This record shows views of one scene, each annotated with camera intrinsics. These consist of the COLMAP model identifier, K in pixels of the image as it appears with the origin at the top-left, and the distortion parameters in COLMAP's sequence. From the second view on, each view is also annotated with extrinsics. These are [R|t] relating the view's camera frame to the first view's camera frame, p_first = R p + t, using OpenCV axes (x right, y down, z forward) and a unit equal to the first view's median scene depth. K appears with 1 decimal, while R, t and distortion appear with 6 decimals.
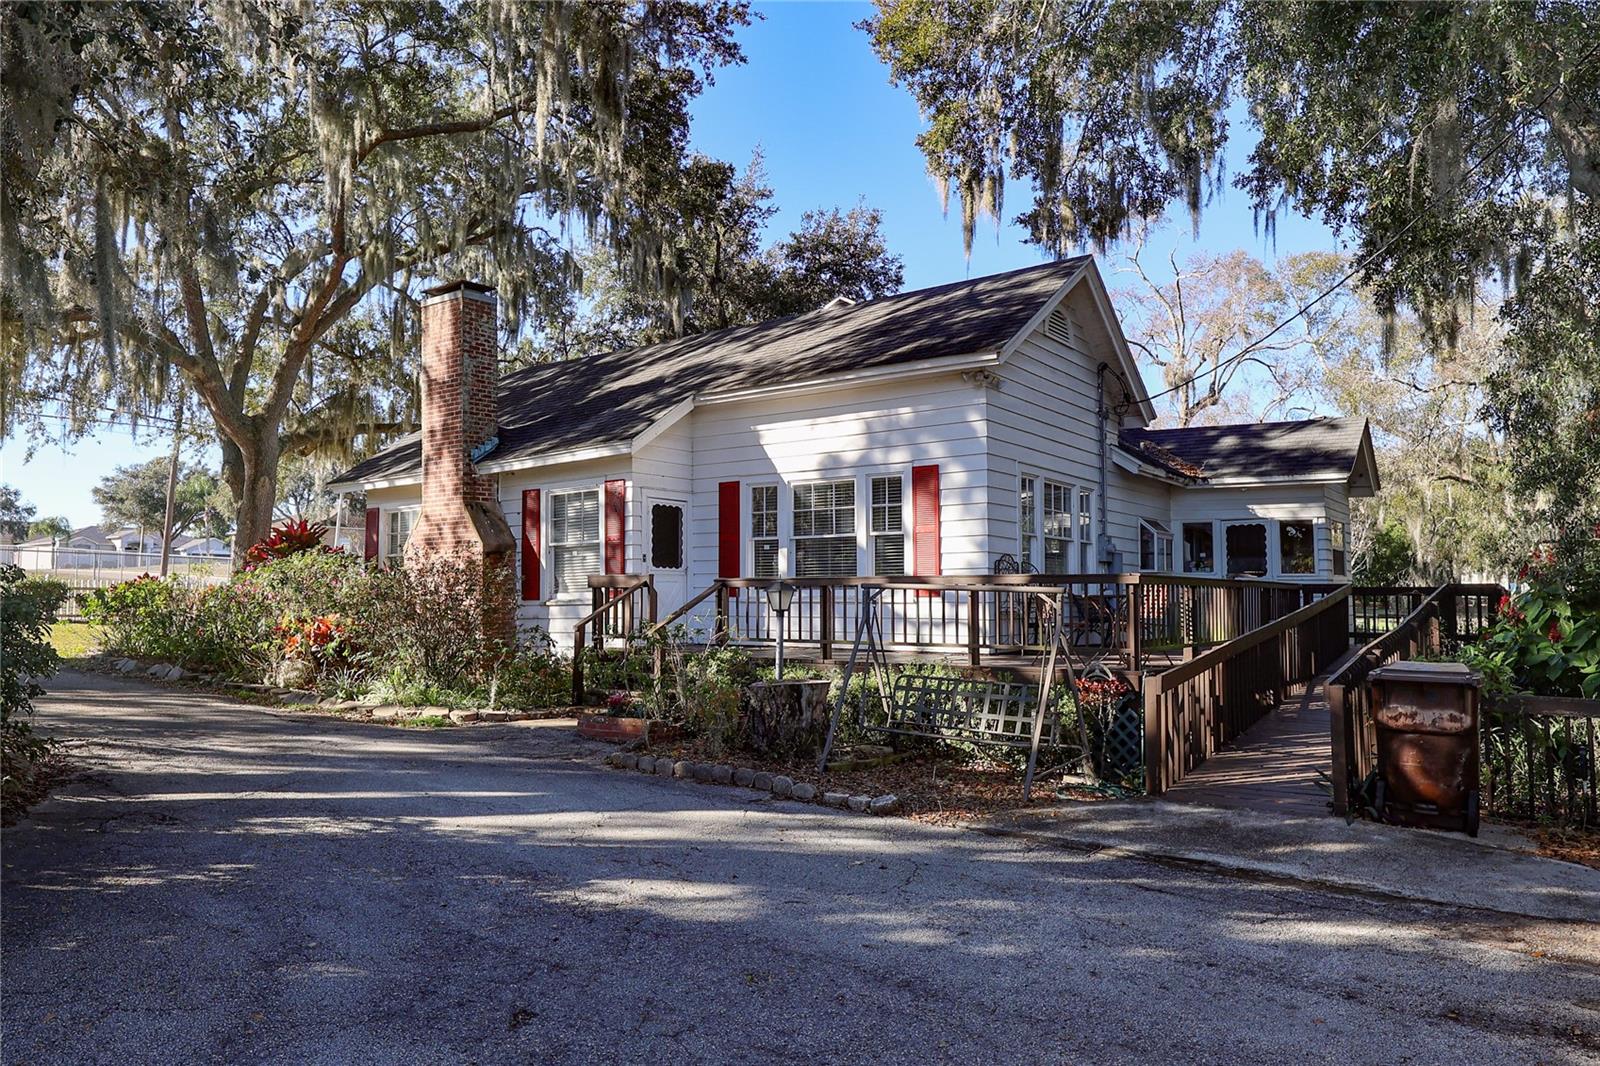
lens RADIAL K [[1092.2, 0, 793.4], [0, 1092.2, 528.3], [0, 0, 1]] dist [-0.011873, -0.003057]
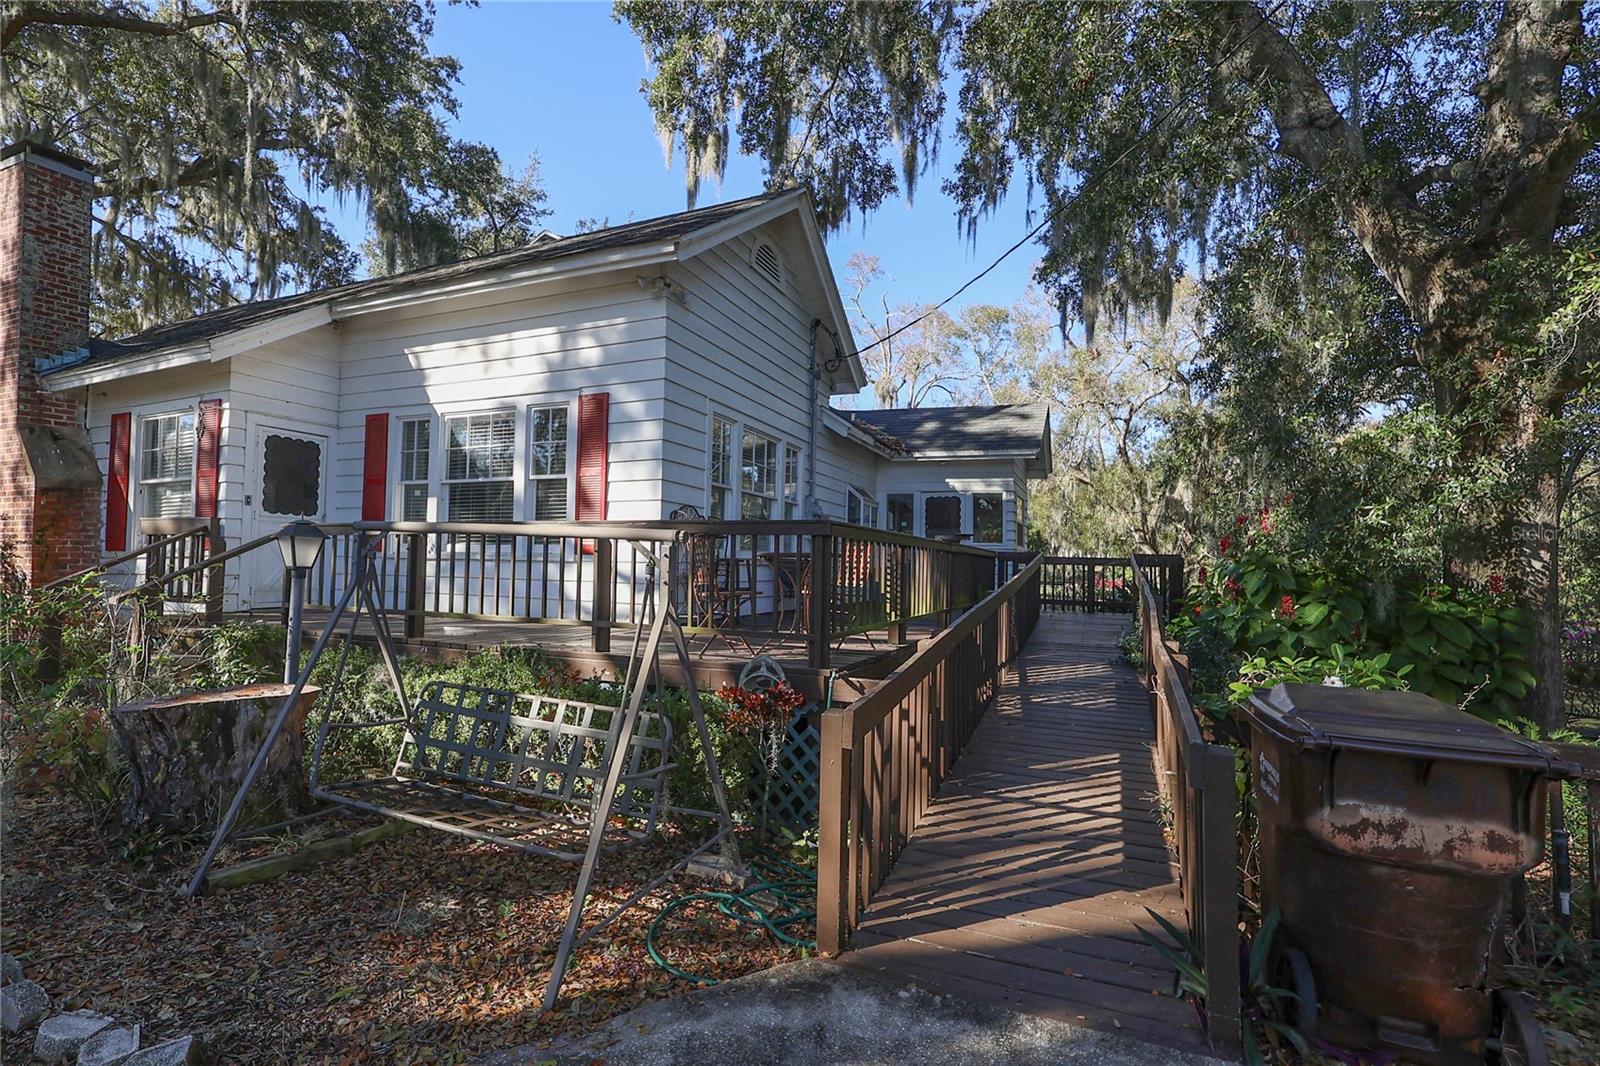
lens RADIAL K [[741.0, 0, 796.4], [0, 741.0, 534.5], [0, 0, 1]] dist [-0.003429, 0.000490]
pose [[0.973749, 0.027057, 0.226011, 0.121905], [-0.032725, 0.999236, 0.021368, 0.025535], [-0.225260, -0.028203, 0.973890, 0.354396]]
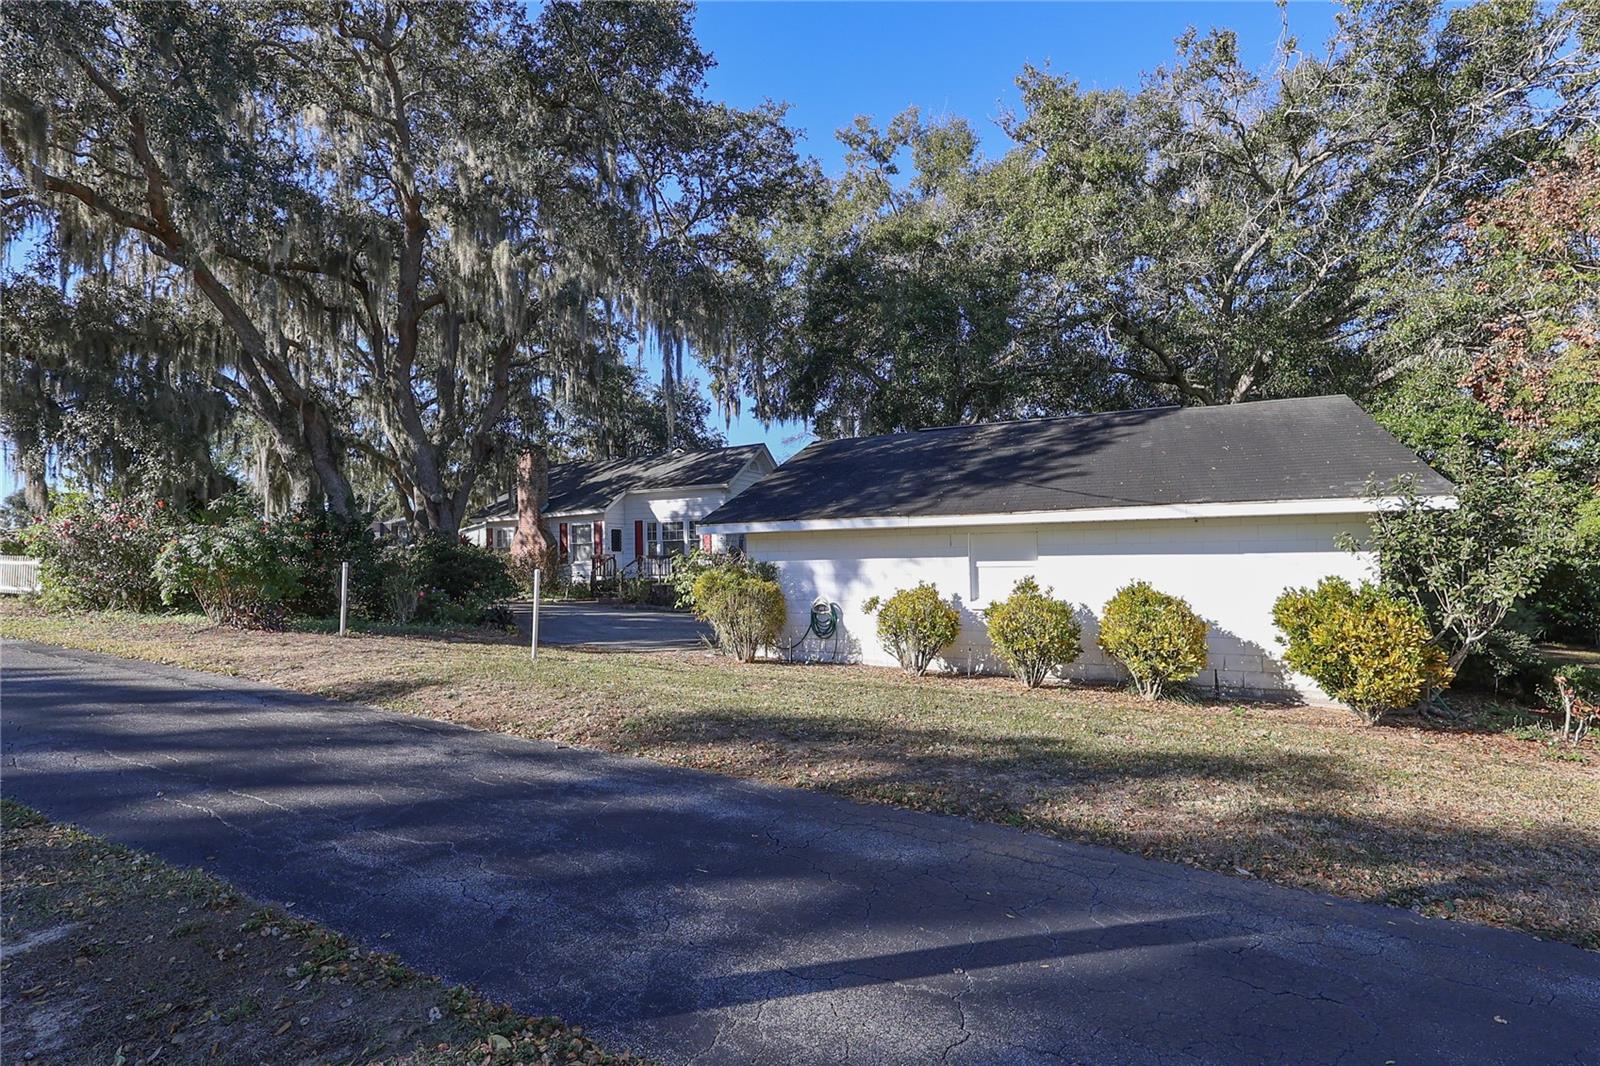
lens RADIAL K [[741.0, 0, 794.3], [0, 741.0, 528.7], [0, 0, 1]] dist [-0.003429, 0.000490]
pose [[0.982805, -0.009086, 0.184423, -0.015912], [0.004598, 0.999683, 0.024748, -0.063824], [-0.184590, -0.023475, 0.982535, -0.903409]]
